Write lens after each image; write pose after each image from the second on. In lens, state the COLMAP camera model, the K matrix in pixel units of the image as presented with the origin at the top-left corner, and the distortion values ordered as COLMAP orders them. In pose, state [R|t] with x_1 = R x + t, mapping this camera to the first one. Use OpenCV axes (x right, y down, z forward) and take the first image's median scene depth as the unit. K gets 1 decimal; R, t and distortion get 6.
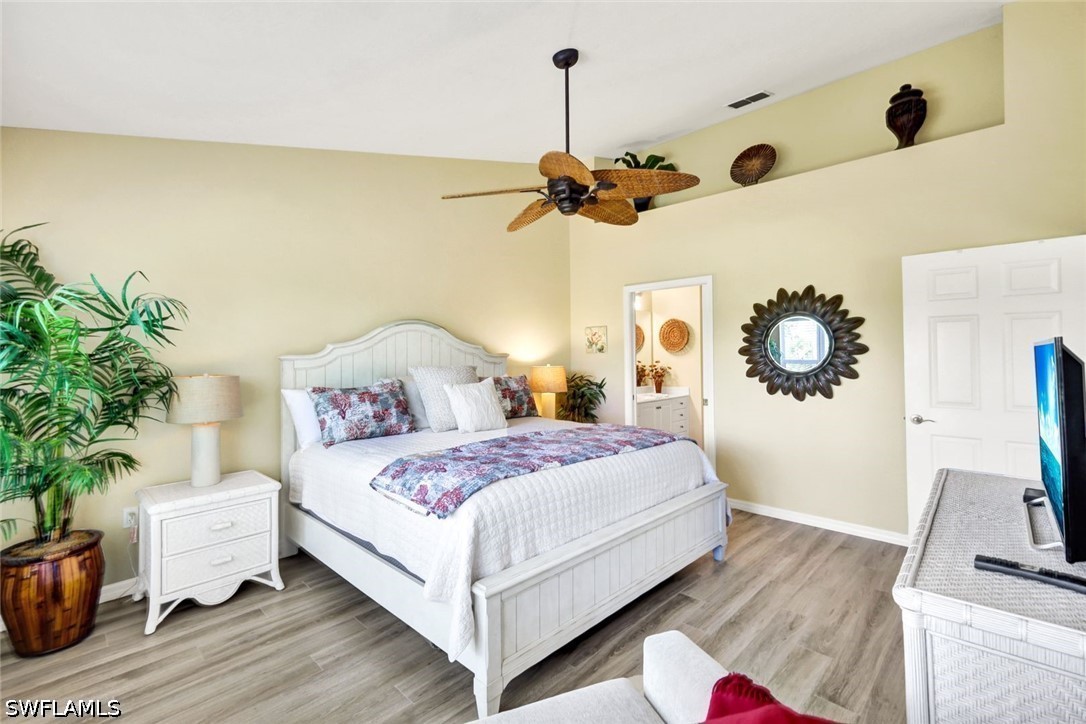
lens RADIAL K [[481.1, 0, 551.6], [0, 481.1, 345.2], [0, 0, 1]] dist [0.022239, -0.000020]
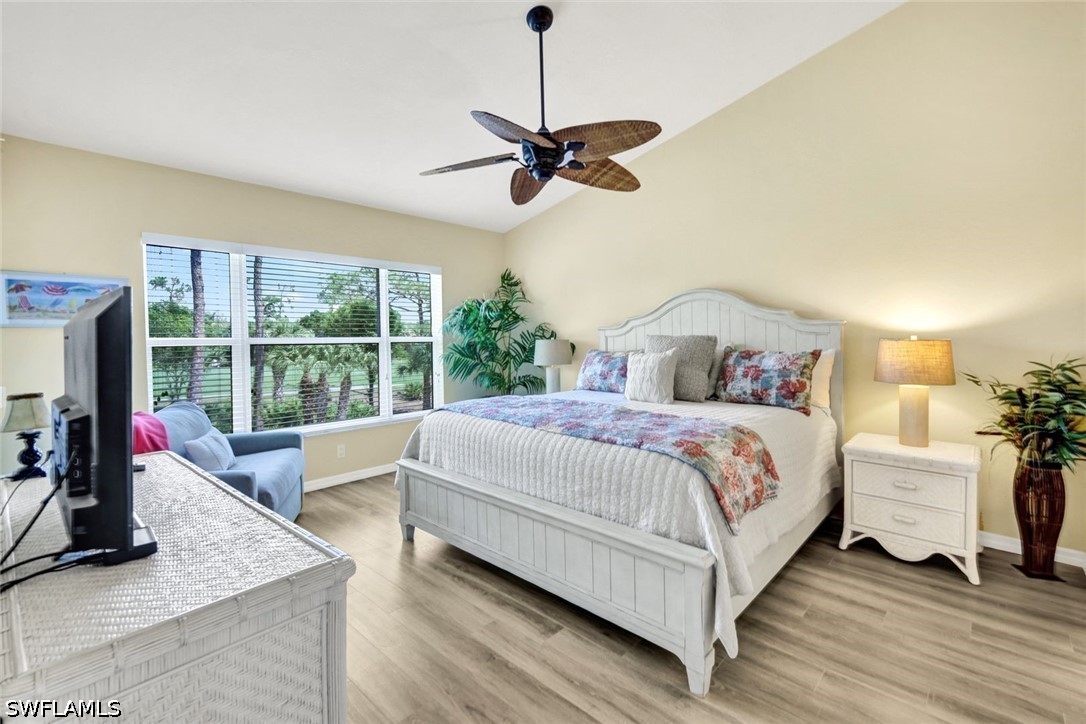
lens RADIAL K [[472.7, 0, 554.3], [0, 472.7, 356.5], [0, 0, 1]] dist [0.007129, -0.000283]
pose [[0.034721, 0.066209, -0.997201, 0.679932], [0.044362, 0.996718, 0.067722, 0.007187], [0.998412, -0.046589, 0.031670, 0.655020]]
